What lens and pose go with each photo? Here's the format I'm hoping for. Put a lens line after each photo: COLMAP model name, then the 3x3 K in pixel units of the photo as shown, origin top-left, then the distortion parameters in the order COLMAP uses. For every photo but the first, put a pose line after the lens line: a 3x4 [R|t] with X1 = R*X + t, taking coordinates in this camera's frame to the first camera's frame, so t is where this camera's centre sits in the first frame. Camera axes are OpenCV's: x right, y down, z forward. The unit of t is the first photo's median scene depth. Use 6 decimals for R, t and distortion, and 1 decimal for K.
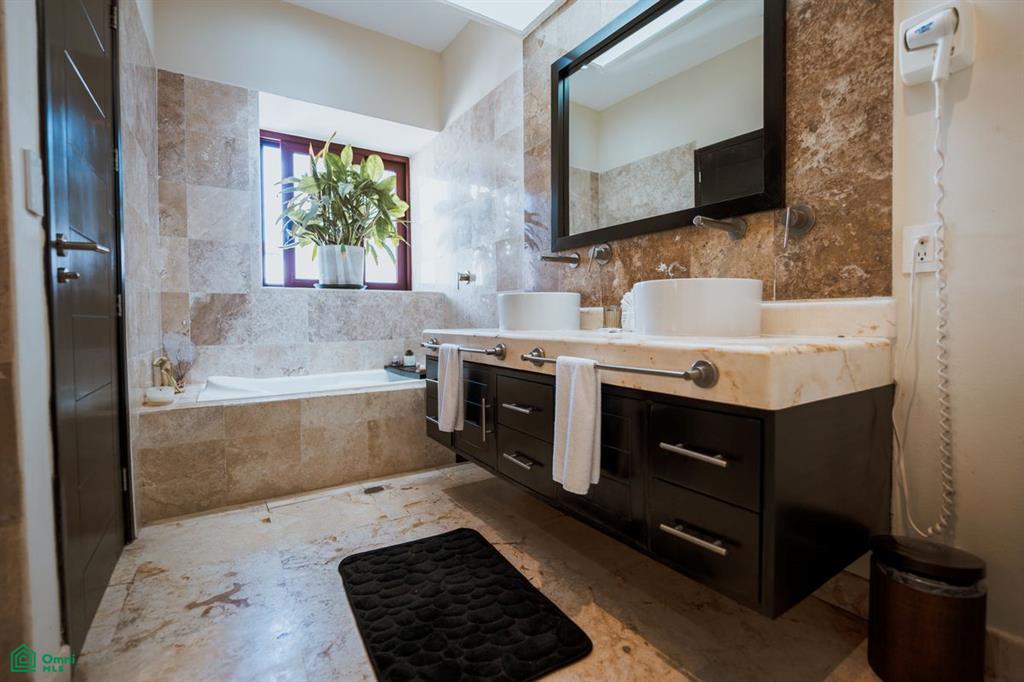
lens RADIAL K [[448.9, 0, 512.0], [0, 448.9, 341.0], [0, 0, 1]] dist [-0.022589, -0.000142]
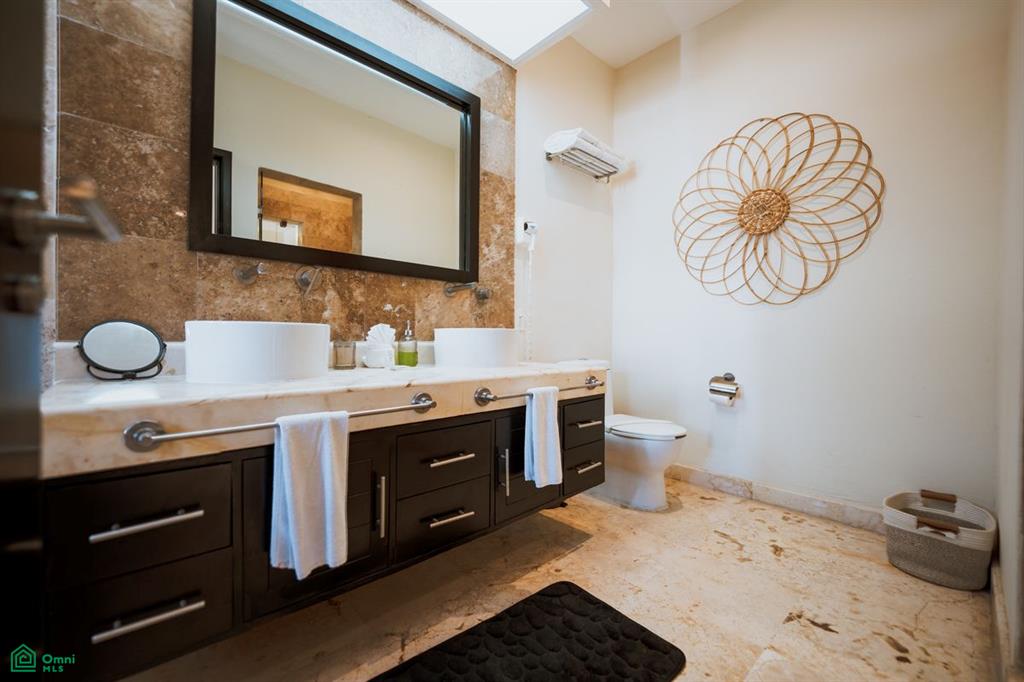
lens RADIAL K [[423.6, 0, 512.0], [0, 423.6, 341.0], [0, 0, 1]] dist [-0.001045, -0.000496]
pose [[-0.178250, -0.016843, 0.983841, -1.097789], [0.032655, 0.999201, 0.023022, -0.140666], [-0.983443, 0.036231, -0.177557, 1.315126]]
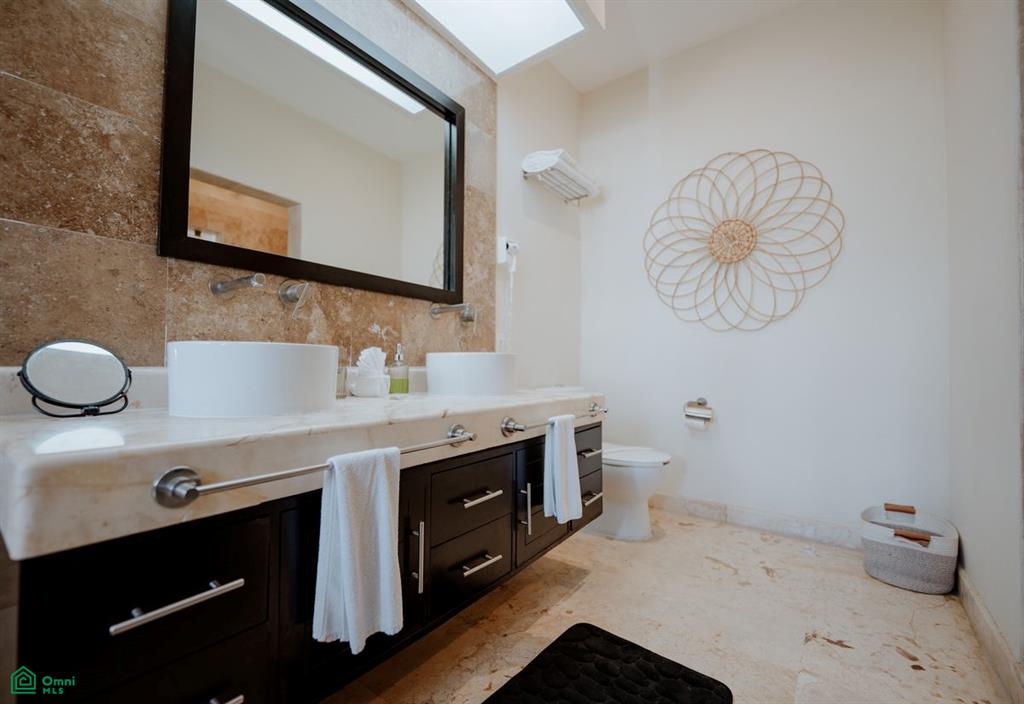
lens RADIAL K [[441.6, 0, 497.7], [0, 441.6, 354.8], [0, 0, 1]] dist [-0.002626, 0.000433]
pose [[-0.336481, 0.013351, 0.941595, -0.978180], [0.032178, 0.999479, -0.002673, -0.142367], [-0.941140, 0.029400, -0.336735, 1.589605]]
